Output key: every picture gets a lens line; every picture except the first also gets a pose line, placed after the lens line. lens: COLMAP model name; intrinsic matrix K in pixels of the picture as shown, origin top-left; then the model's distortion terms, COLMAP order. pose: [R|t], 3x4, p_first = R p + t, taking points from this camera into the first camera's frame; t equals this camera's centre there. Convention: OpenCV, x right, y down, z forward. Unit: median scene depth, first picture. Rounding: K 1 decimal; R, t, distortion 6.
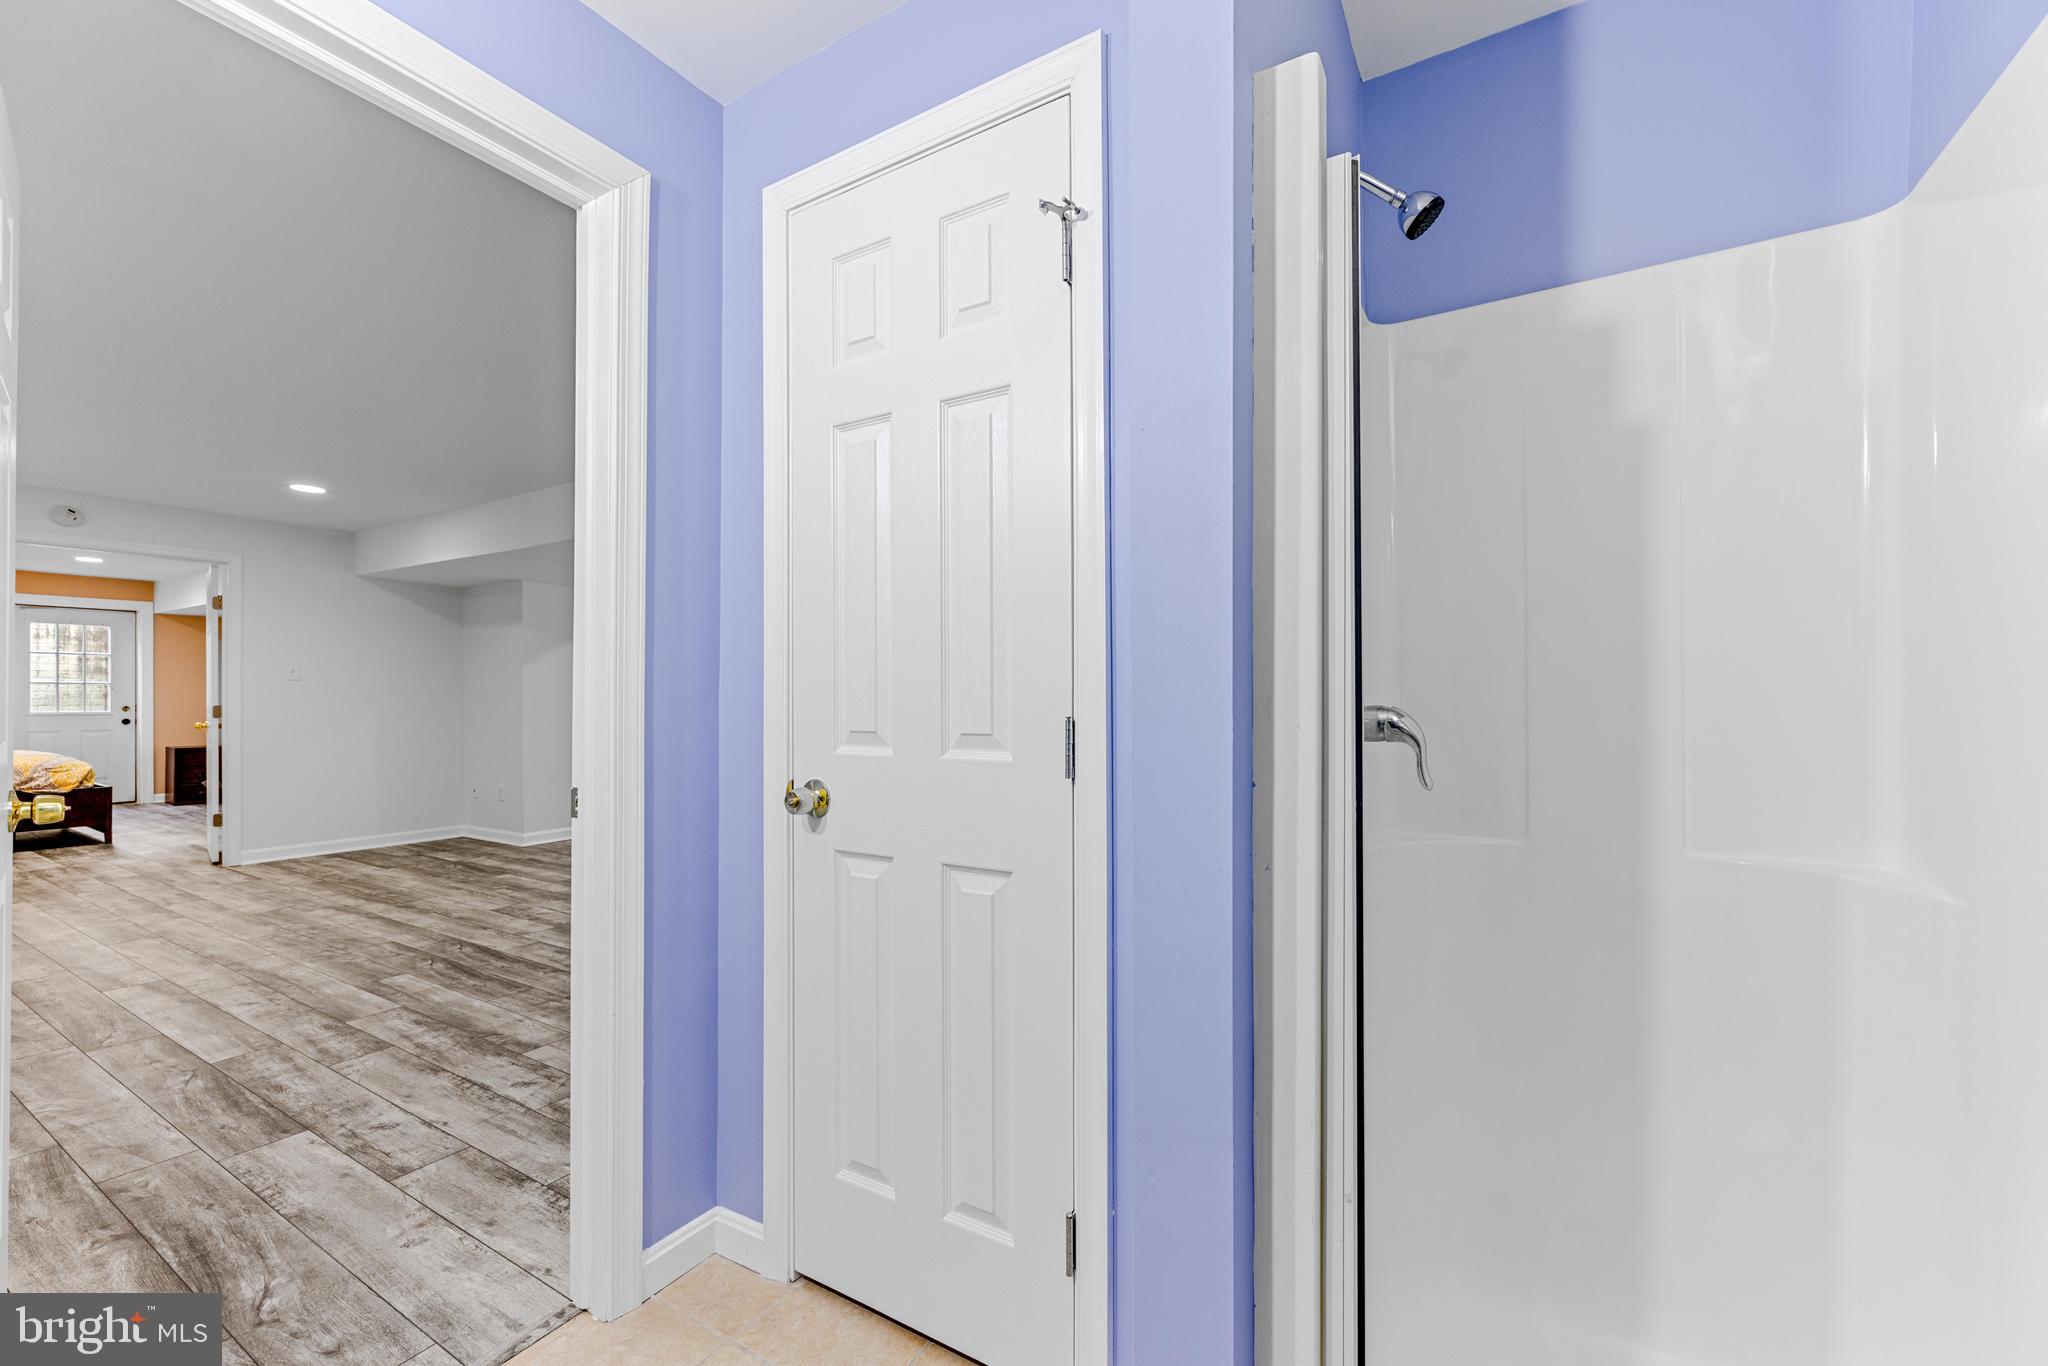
lens RADIAL K [[822.1, 0, 1029.5], [0, 822.1, 694.6], [0, 0, 1]] dist [-0.002234, -0.000215]
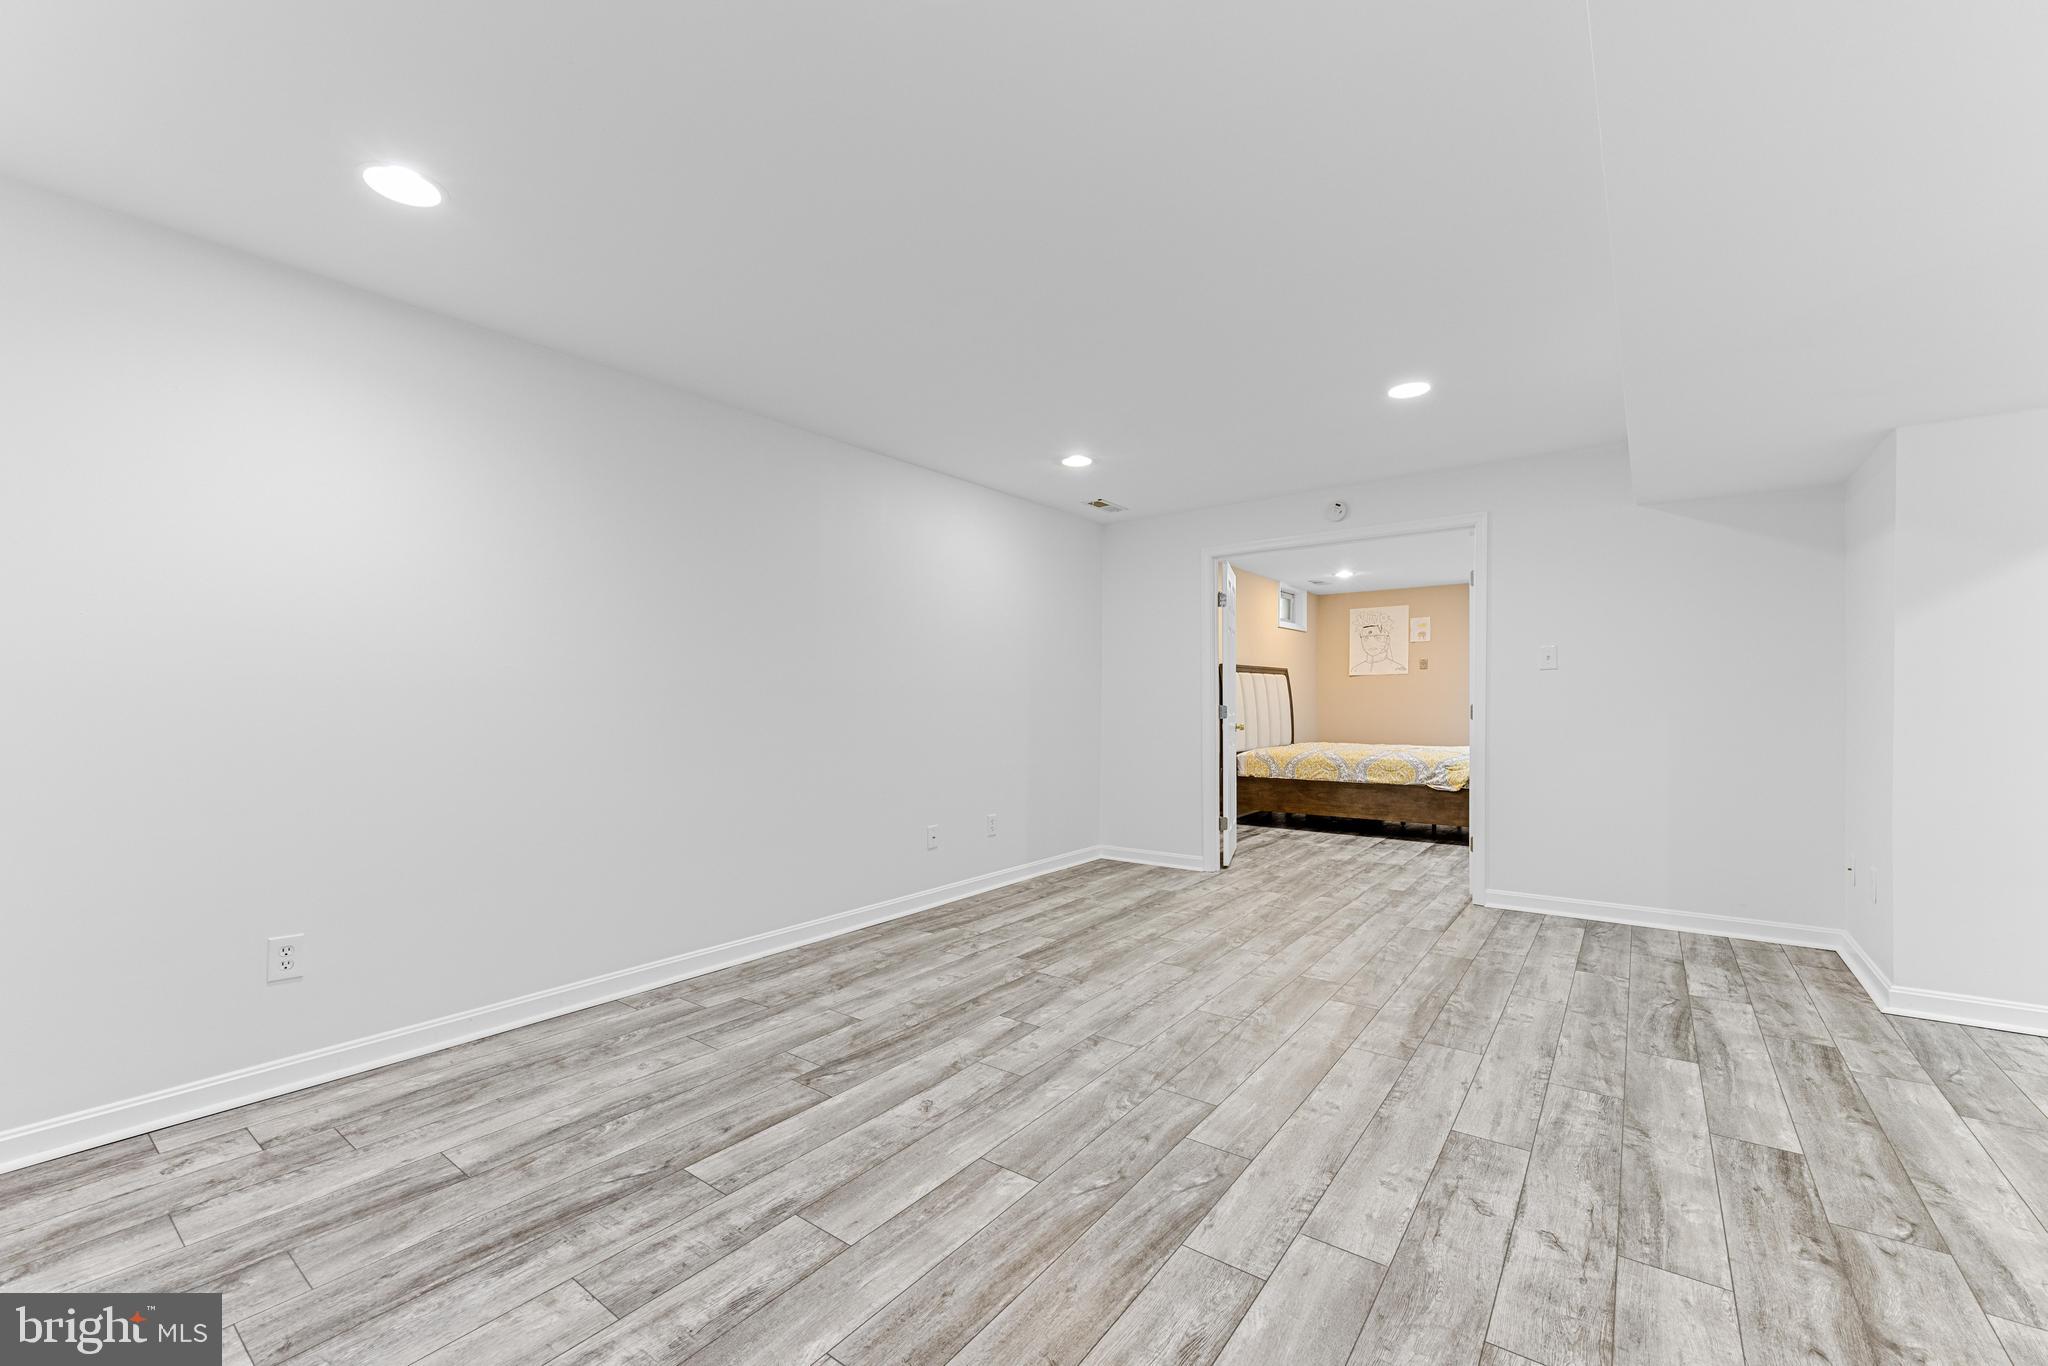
lens RADIAL K [[822.1, 0, 1019.2], [0, 822.1, 694.5], [0, 0, 1]] dist [-0.002234, -0.000215]
pose [[-0.108966, -0.012751, -0.993964, -0.227112], [0.011370, 0.999836, -0.014072, 0.016804], [0.993980, -0.012835, -0.108803, 1.215774]]
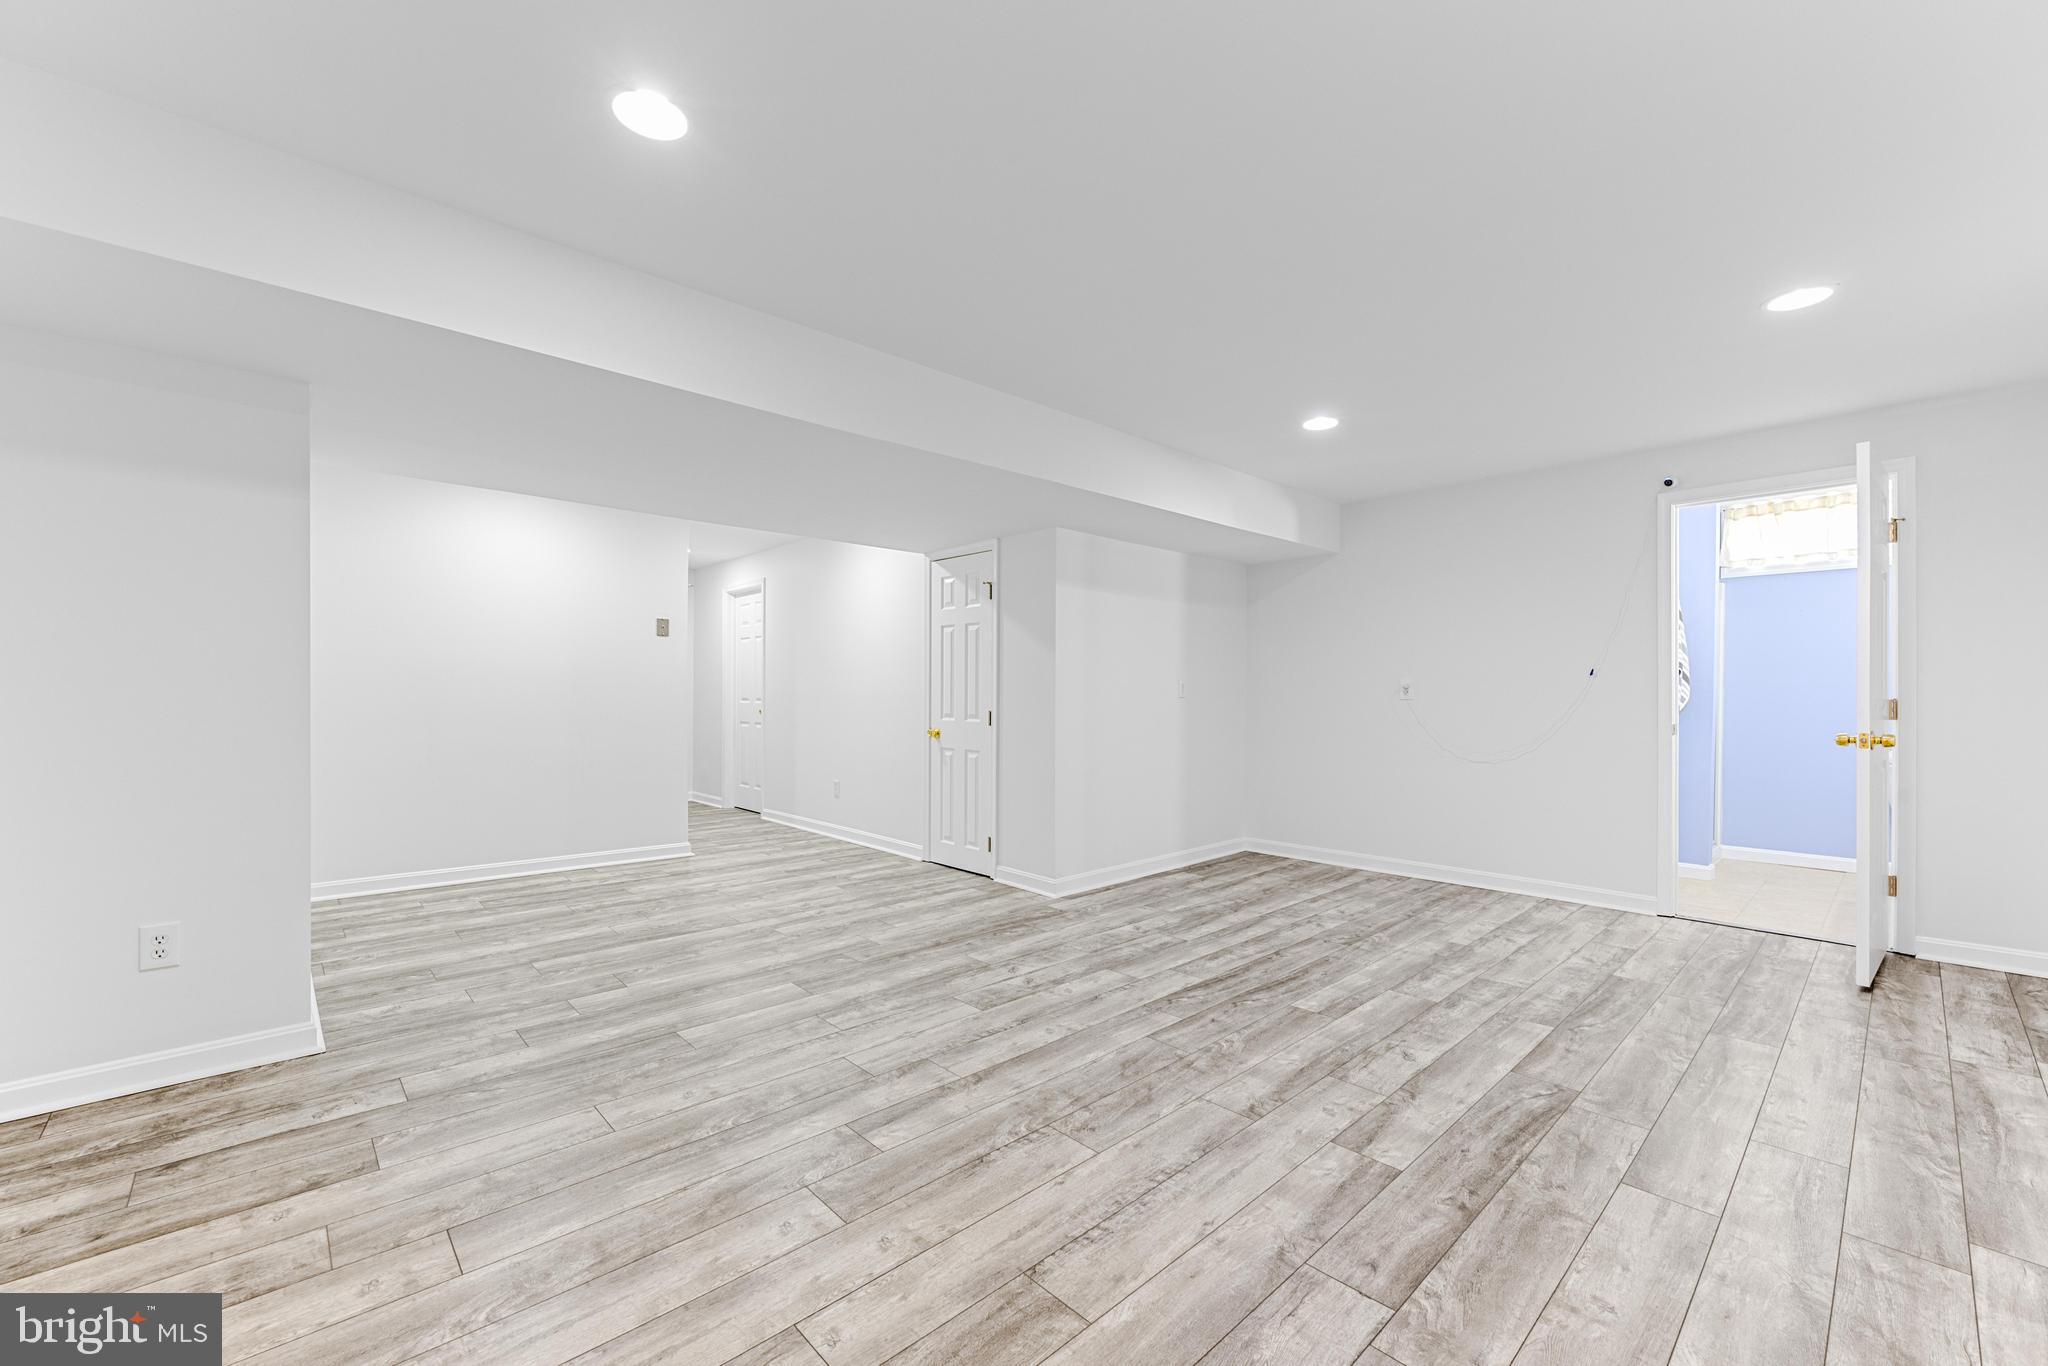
lens RADIAL K [[822.1, 0, 1029.6], [0, 822.1, 688.7], [0, 0, 1]] dist [-0.002234, -0.000215]
pose [[0.278248, 0.005106, 0.960496, -1.936958], [-0.009029, 0.999956, -0.002700, 0.010320], [-0.960467, -0.007921, 0.278282, 1.185212]]
